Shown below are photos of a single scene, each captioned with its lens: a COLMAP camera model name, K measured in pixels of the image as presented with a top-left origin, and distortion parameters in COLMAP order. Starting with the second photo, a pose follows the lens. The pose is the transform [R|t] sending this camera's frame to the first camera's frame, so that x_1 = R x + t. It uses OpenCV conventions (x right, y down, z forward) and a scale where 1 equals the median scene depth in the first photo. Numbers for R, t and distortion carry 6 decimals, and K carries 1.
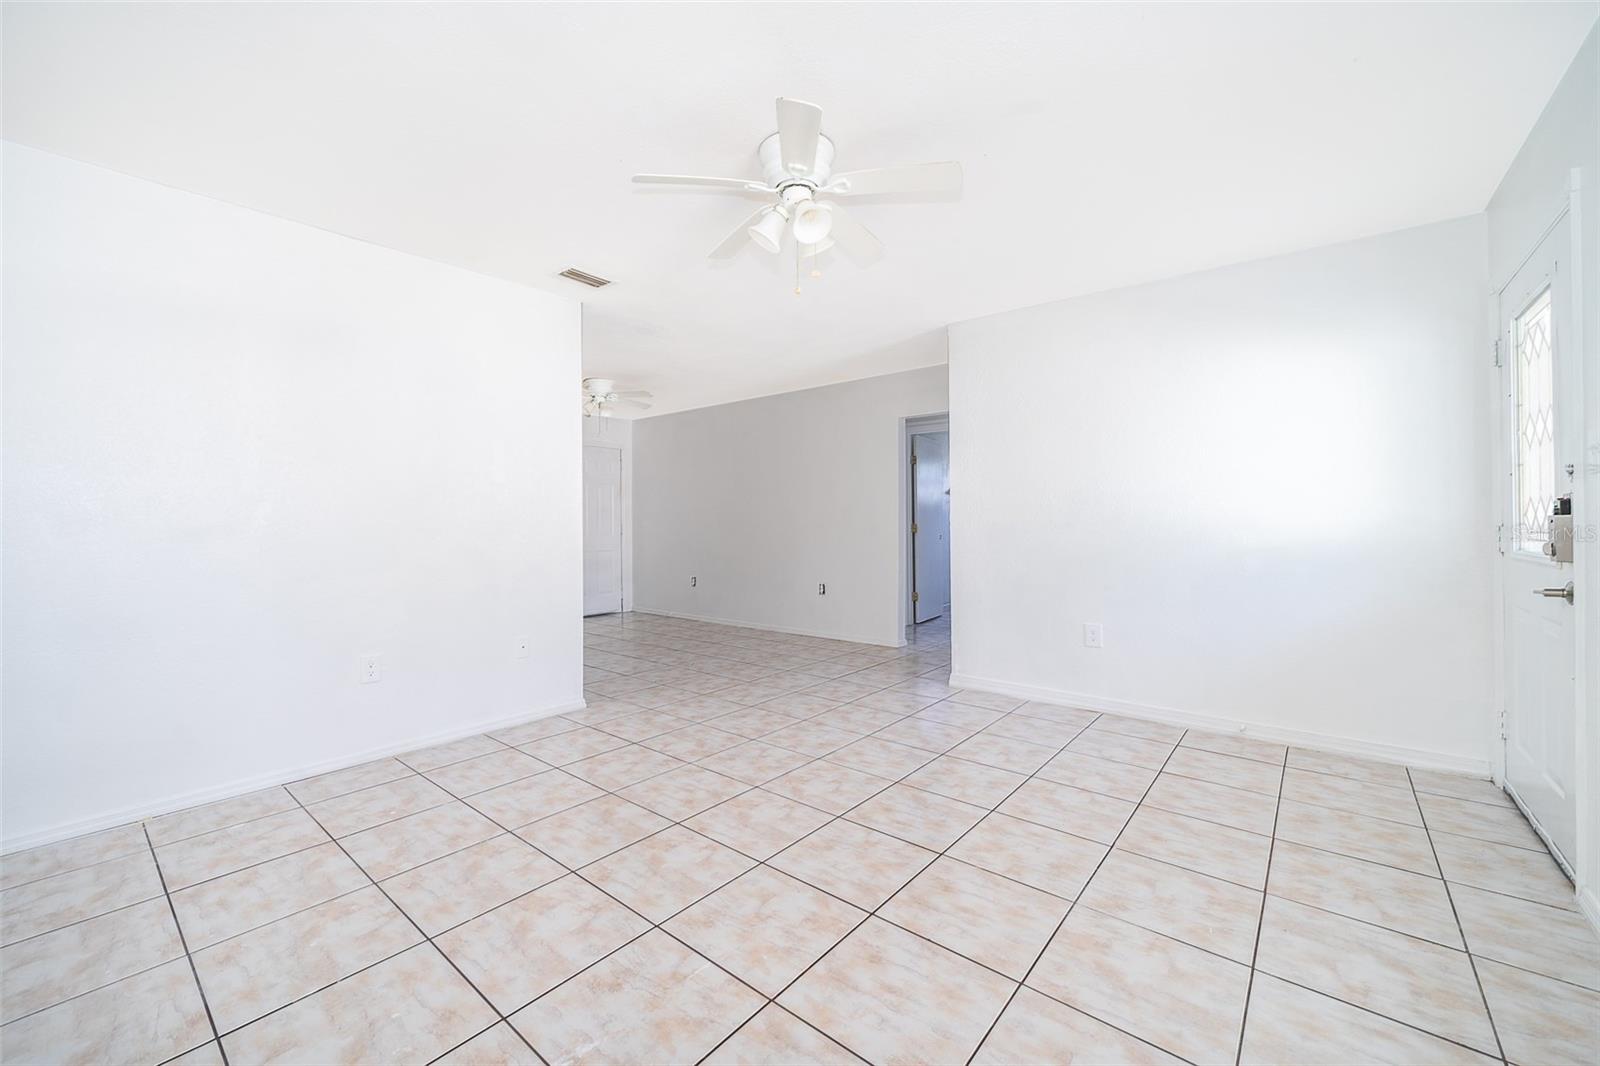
lens RADIAL K [[633.7, 0, 783.5], [0, 633.7, 522.9], [0, 0, 1]] dist [-0.002238, -0.000173]
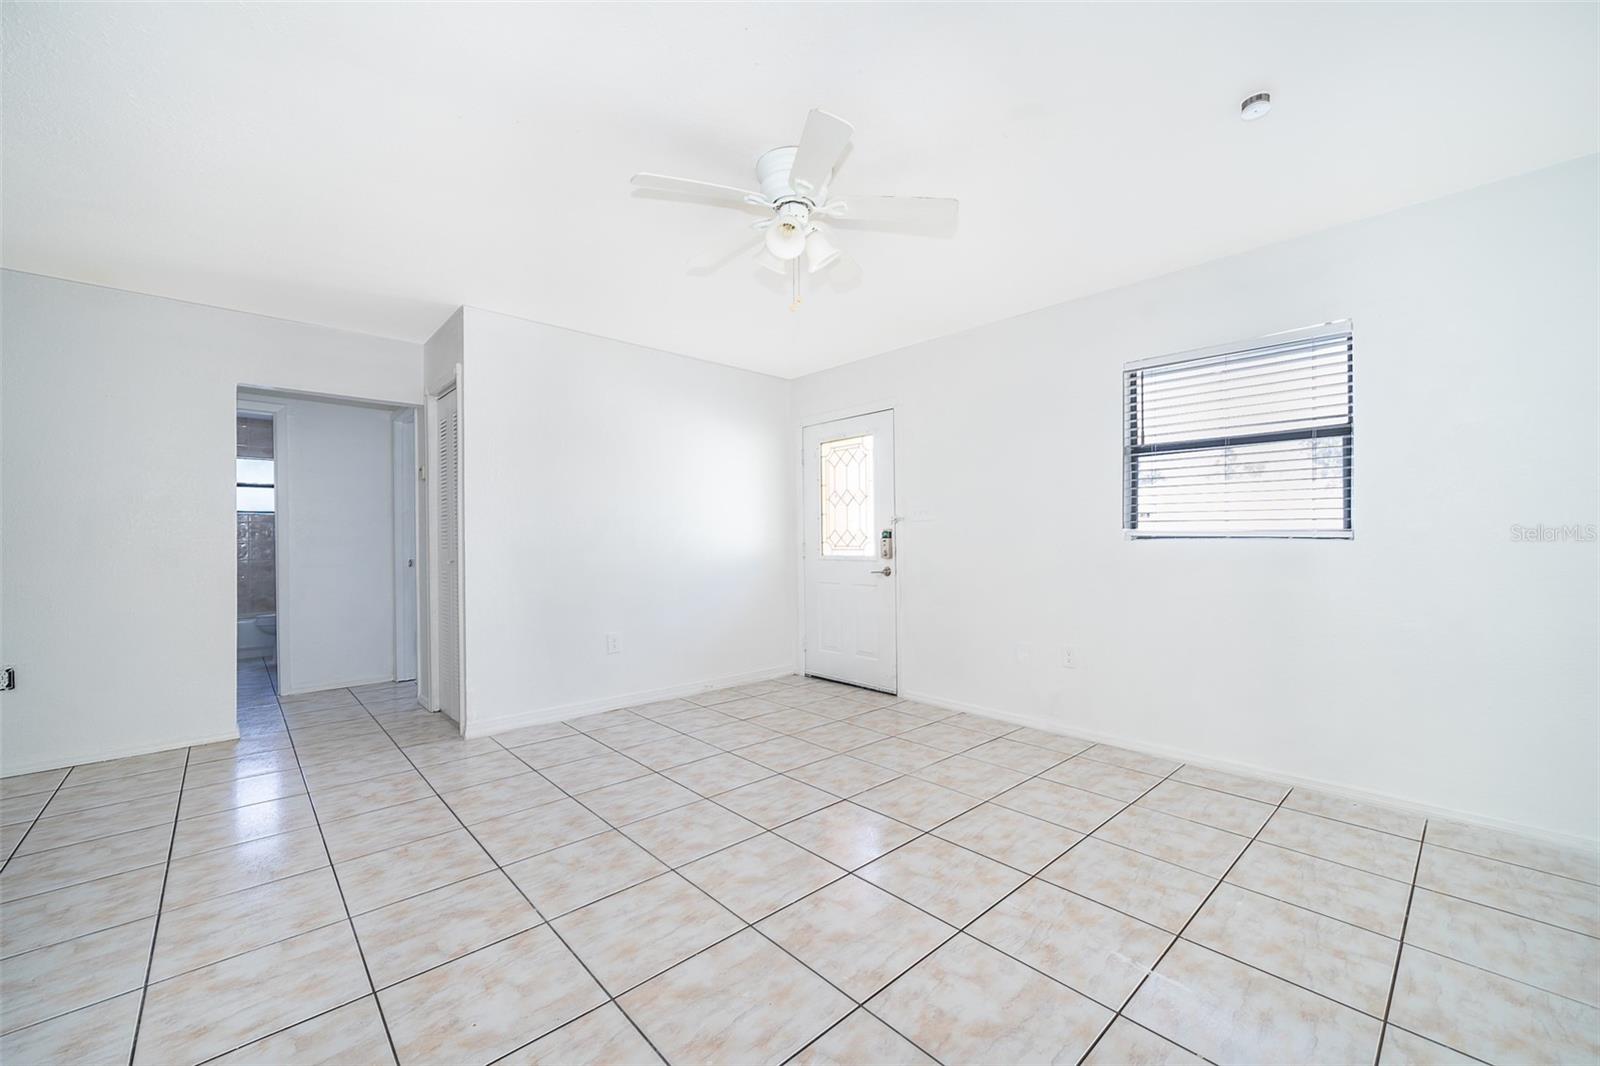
lens RADIAL K [[623.8, 0, 804.7], [0, 623.8, 541.4], [0, 0, 1]] dist [-0.003009, -0.000258]
pose [[0.124565, 0.004052, 0.992203, -0.819919], [0.004916, 0.999977, -0.004701, 0.002914], [-0.992199, 0.005463, 0.124542, 0.740537]]
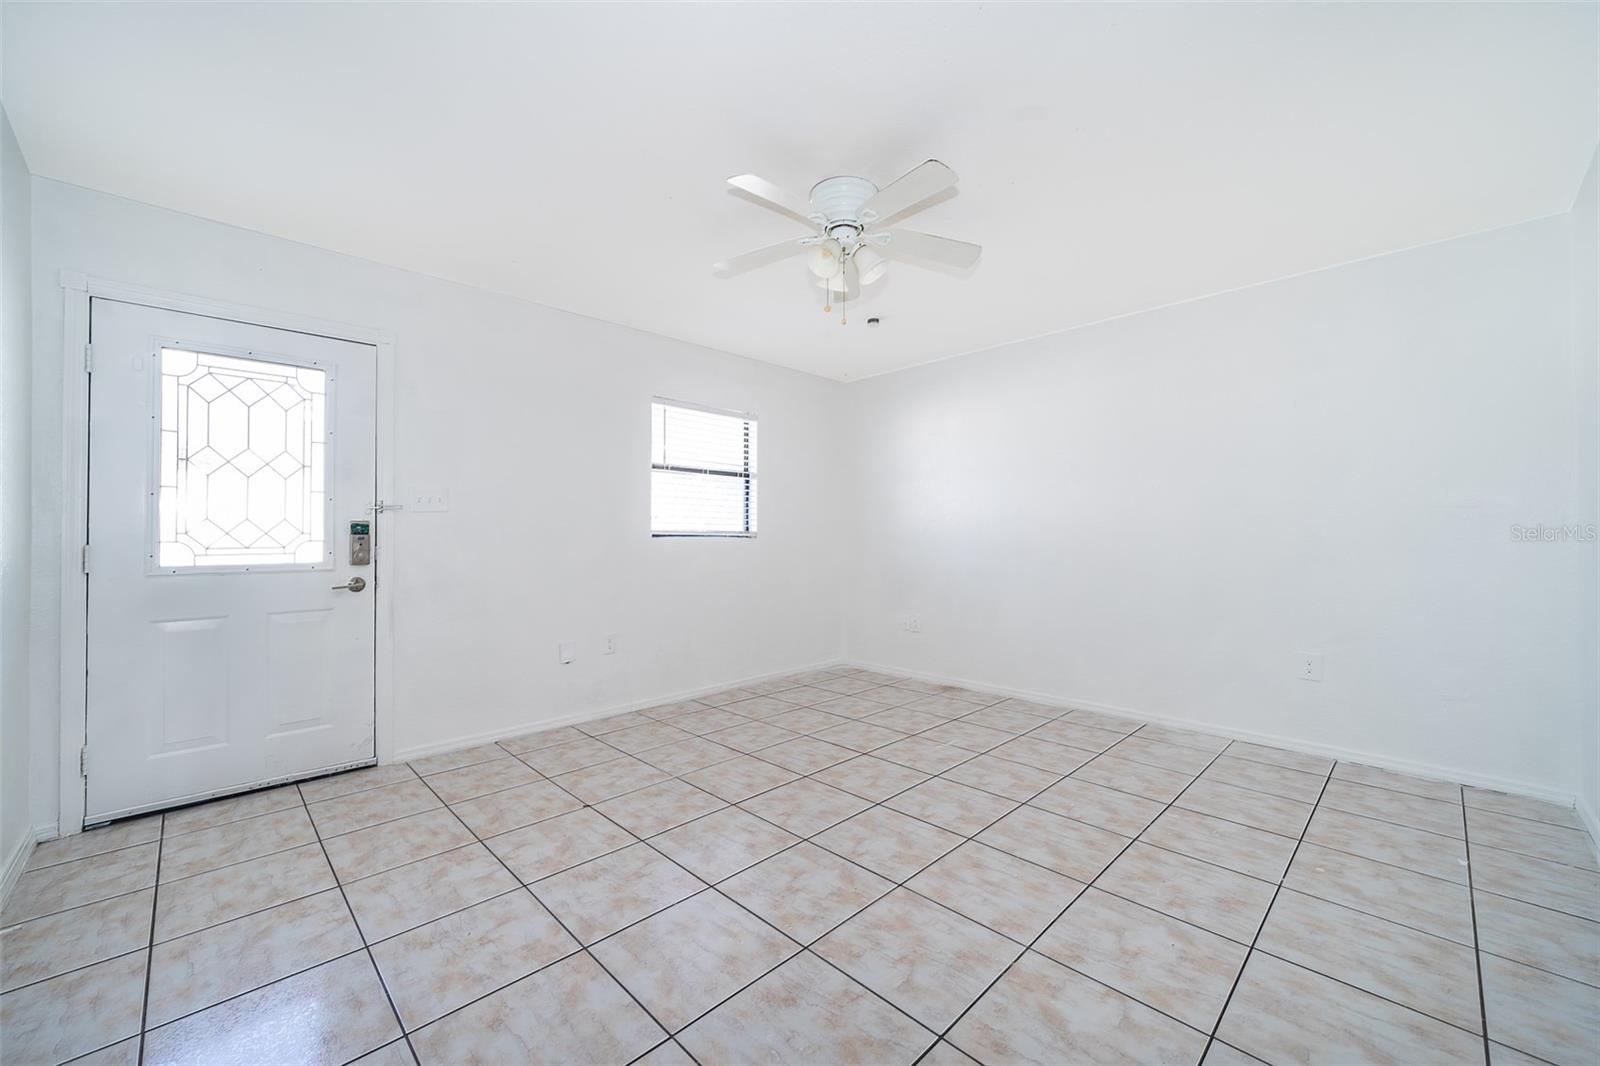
lens RADIAL K [[633.7, 0, 783.5], [0, 633.7, 522.9], [0, 0, 1]] dist [-0.002238, -0.000173]
pose [[-0.994458, 0.011547, 0.104501, 0.013453], [0.009280, 0.999712, -0.022152, -0.001239], [-0.104726, -0.021060, -0.994278, 1.797214]]
